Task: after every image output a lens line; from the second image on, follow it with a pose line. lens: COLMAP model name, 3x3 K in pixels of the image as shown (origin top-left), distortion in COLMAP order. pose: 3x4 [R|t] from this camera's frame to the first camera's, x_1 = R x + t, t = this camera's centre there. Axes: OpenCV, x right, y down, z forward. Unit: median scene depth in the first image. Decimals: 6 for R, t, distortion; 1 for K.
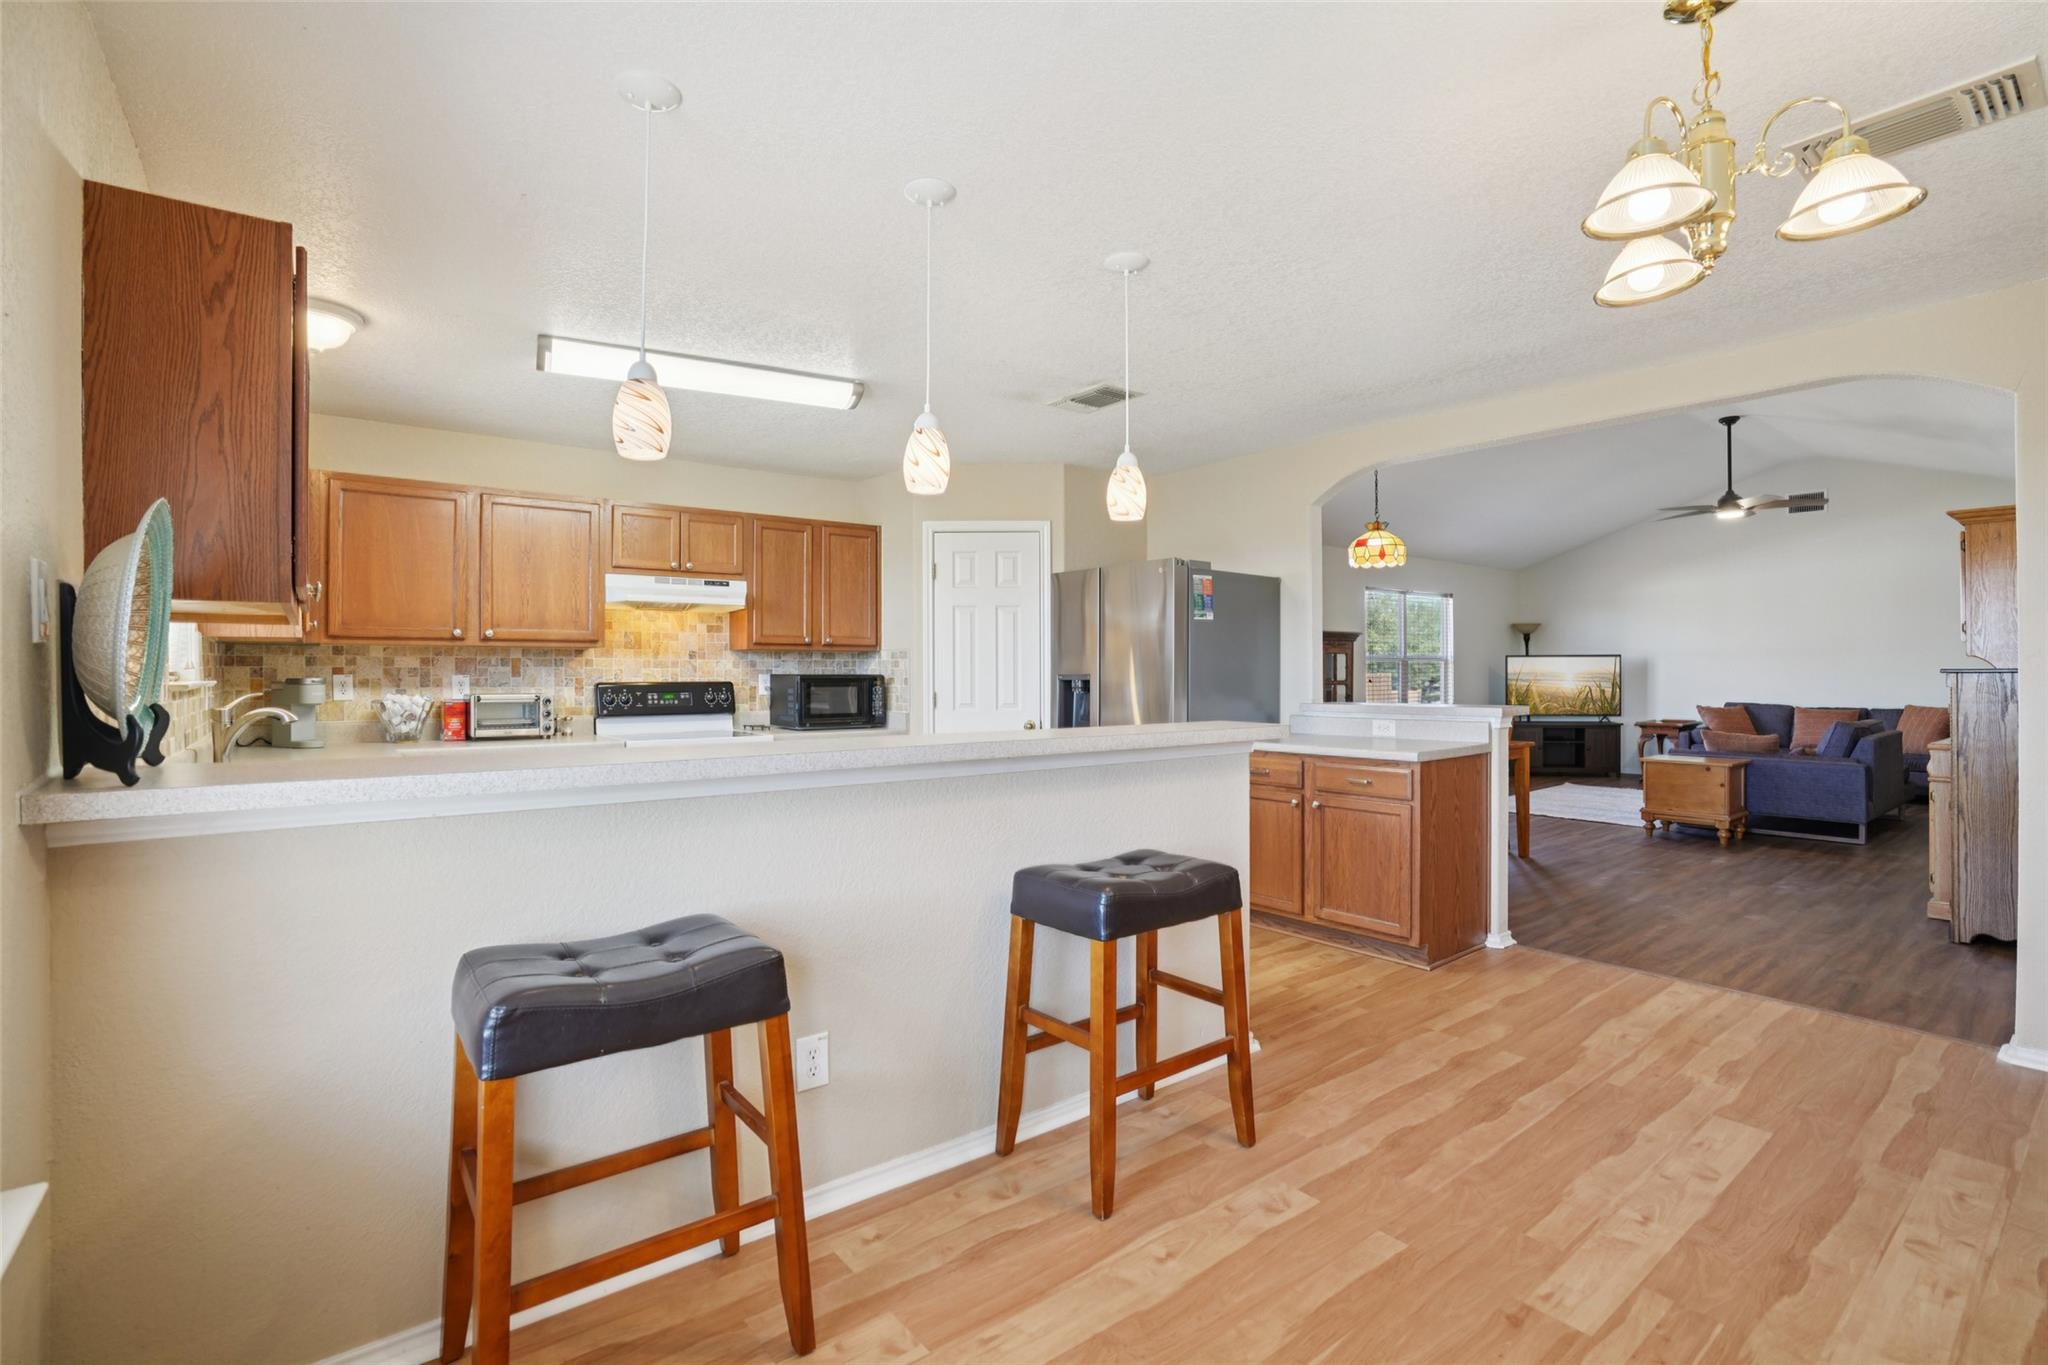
lens RADIAL K [[945.5, 0, 1024.0], [0, 945.5, 682.5], [0, 0, 1]] dist [-0.066560, 0.026460]
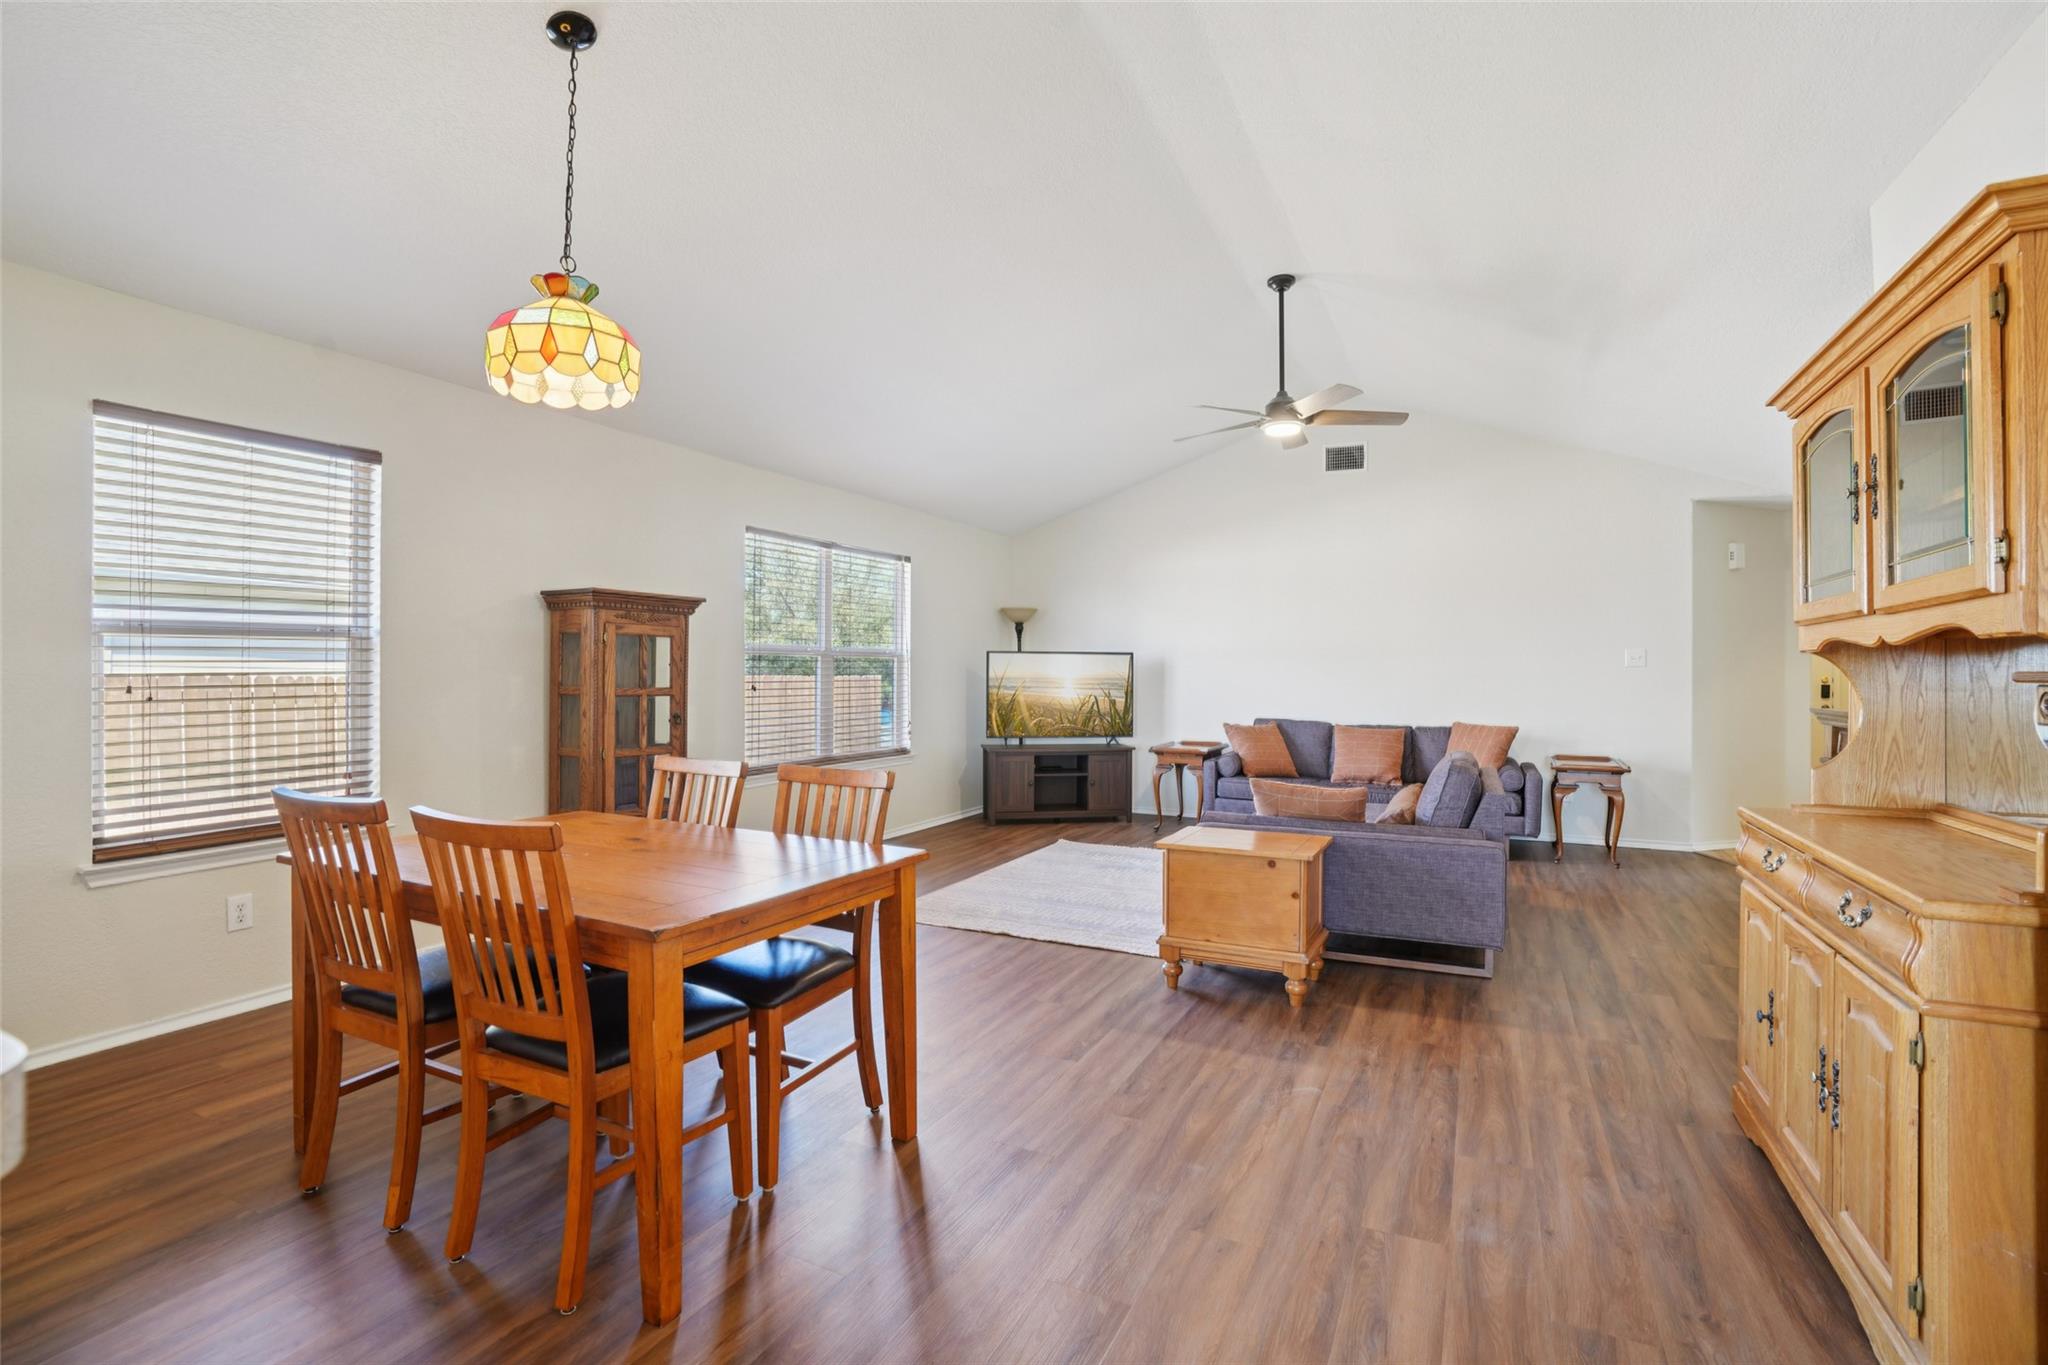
lens RADIAL K [[945.5, 0, 1024.0], [0, 945.5, 682.5], [0, 0, 1]] dist [-0.066560, 0.026460]
pose [[0.899114, 0.005889, 0.437674, 0.265665], [-0.005240, 0.999983, -0.002691, -0.004485], [-0.437682, 0.000126, 0.899130, 0.401833]]
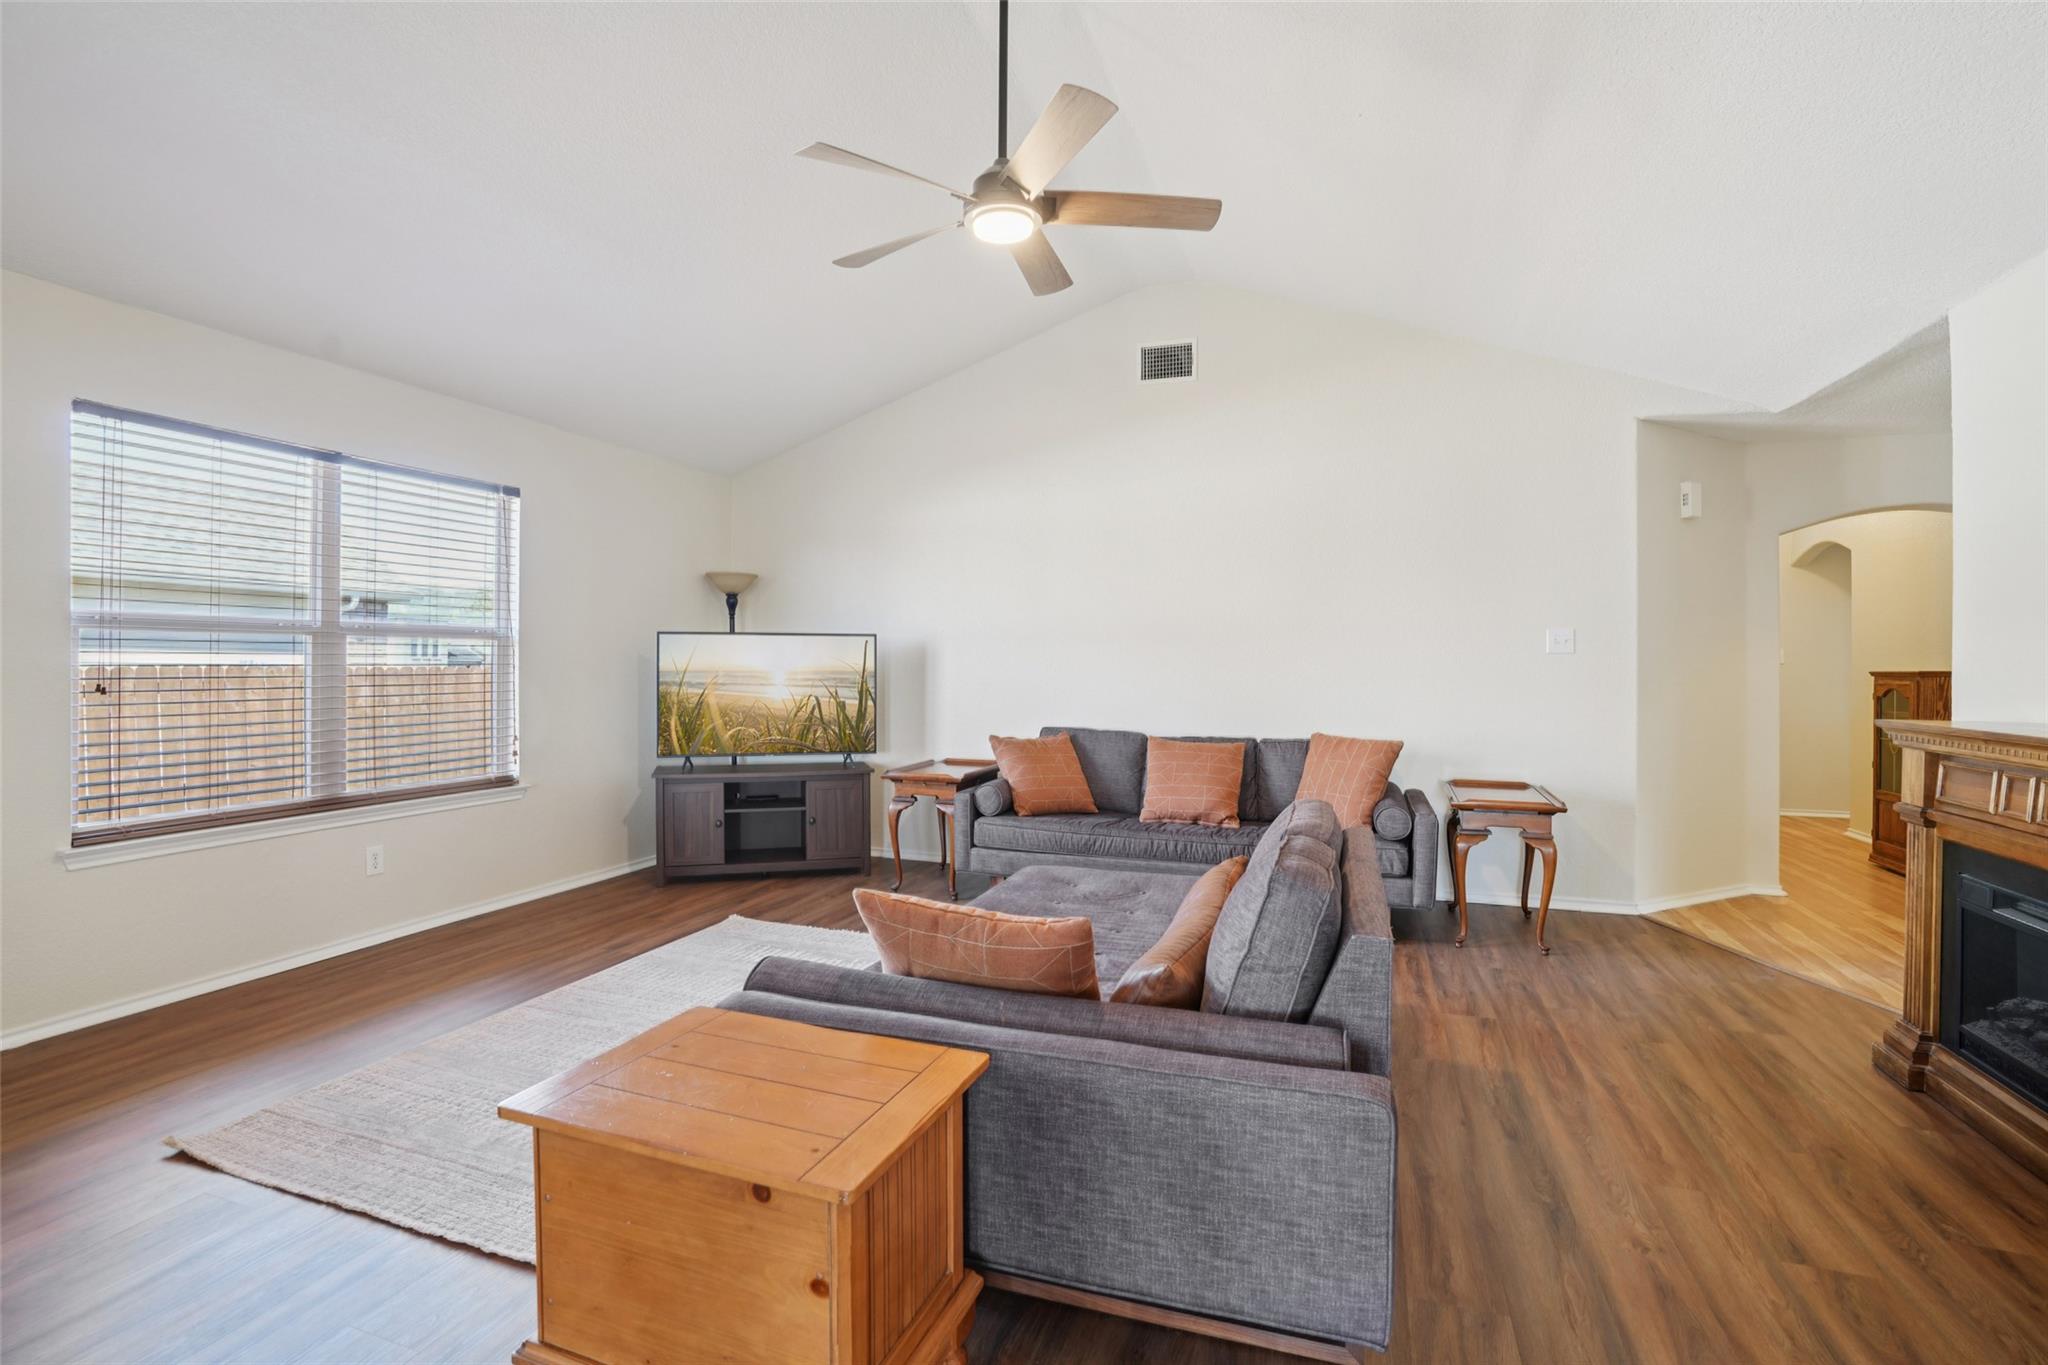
lens RADIAL K [[938.4, 0, 1024.4], [0, 938.4, 674.7], [0, 0, 1]] dist [-0.069817, 0.023241]
pose [[0.843794, 0.004066, 0.536652, 0.476860], [-0.003276, 0.999992, -0.002426, -0.007237], [-0.536657, 0.000289, 0.843800, 0.562775]]
